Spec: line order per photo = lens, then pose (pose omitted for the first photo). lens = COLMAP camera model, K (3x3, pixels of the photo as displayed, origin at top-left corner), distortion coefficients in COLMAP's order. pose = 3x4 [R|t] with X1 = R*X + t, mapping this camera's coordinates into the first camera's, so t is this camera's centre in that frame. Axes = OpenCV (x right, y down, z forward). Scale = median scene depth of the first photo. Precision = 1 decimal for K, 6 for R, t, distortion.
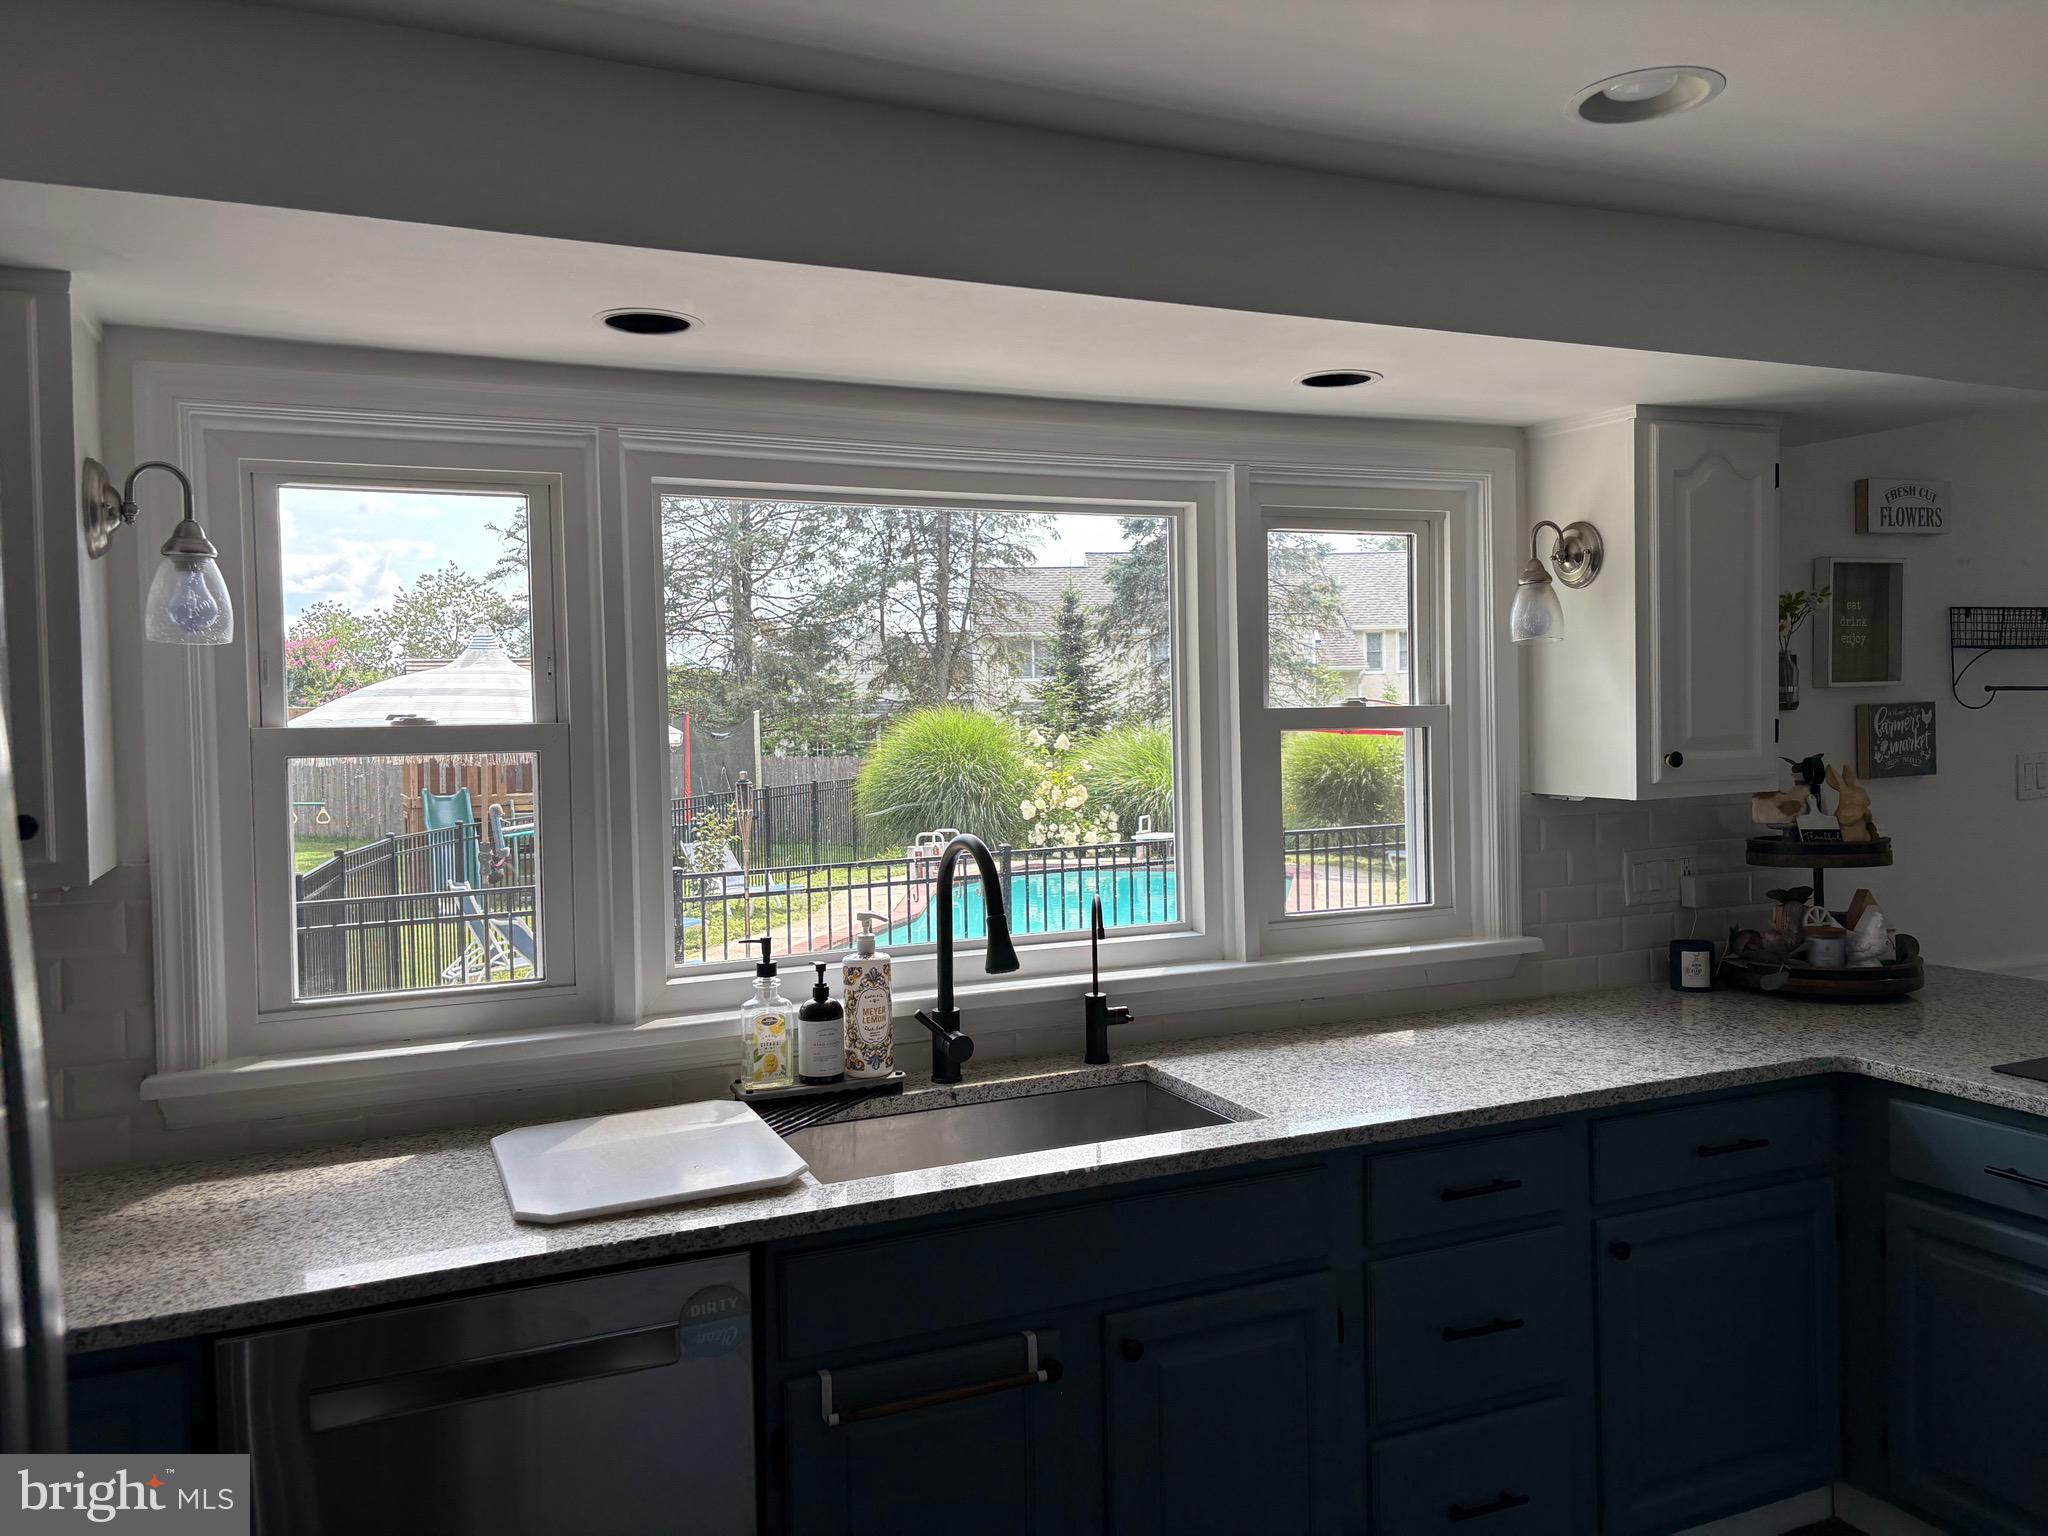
lens RADIAL K [[1529.9, 0, 1034.1], [0, 1529.9, 761.2], [0, 0, 1]] dist [0.047482, -0.034720]
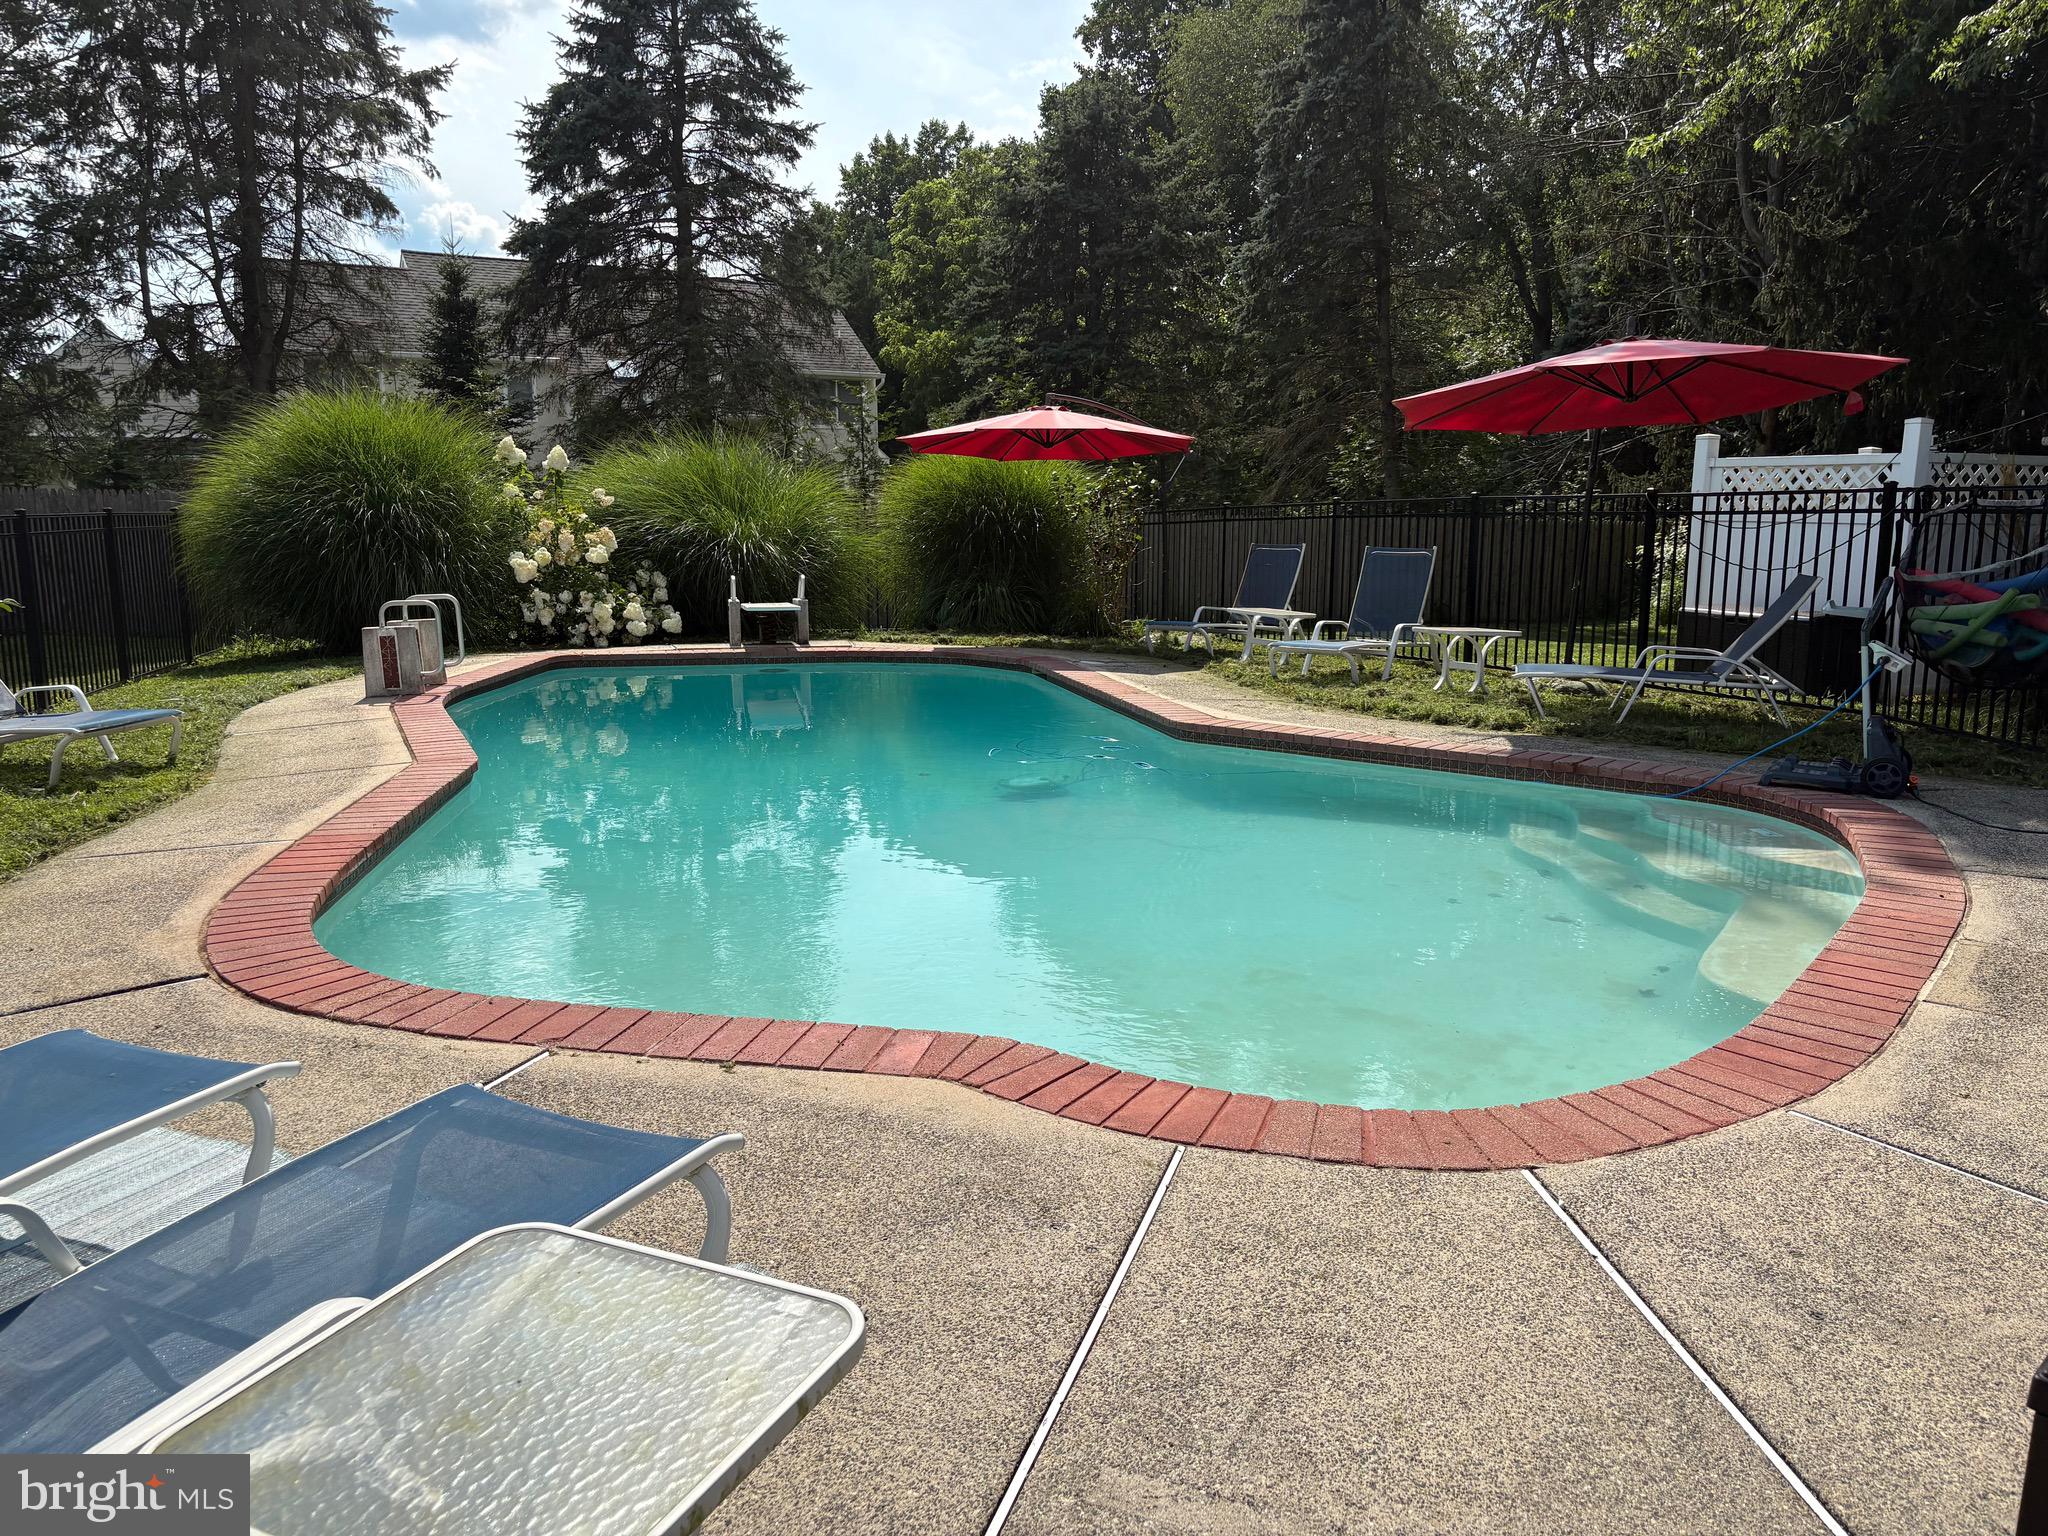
lens RADIAL K [[1550.4, 0, 1028.9], [0, 1550.4, 778.1], [0, 0, 1]] dist [0.066760, -0.088287]
pose [[0.900715, -0.056808, 0.430681, -0.090442], [-0.004509, 0.990137, 0.140033, 0.026704], [-0.434388, -0.128072, 0.891574, 0.352367]]
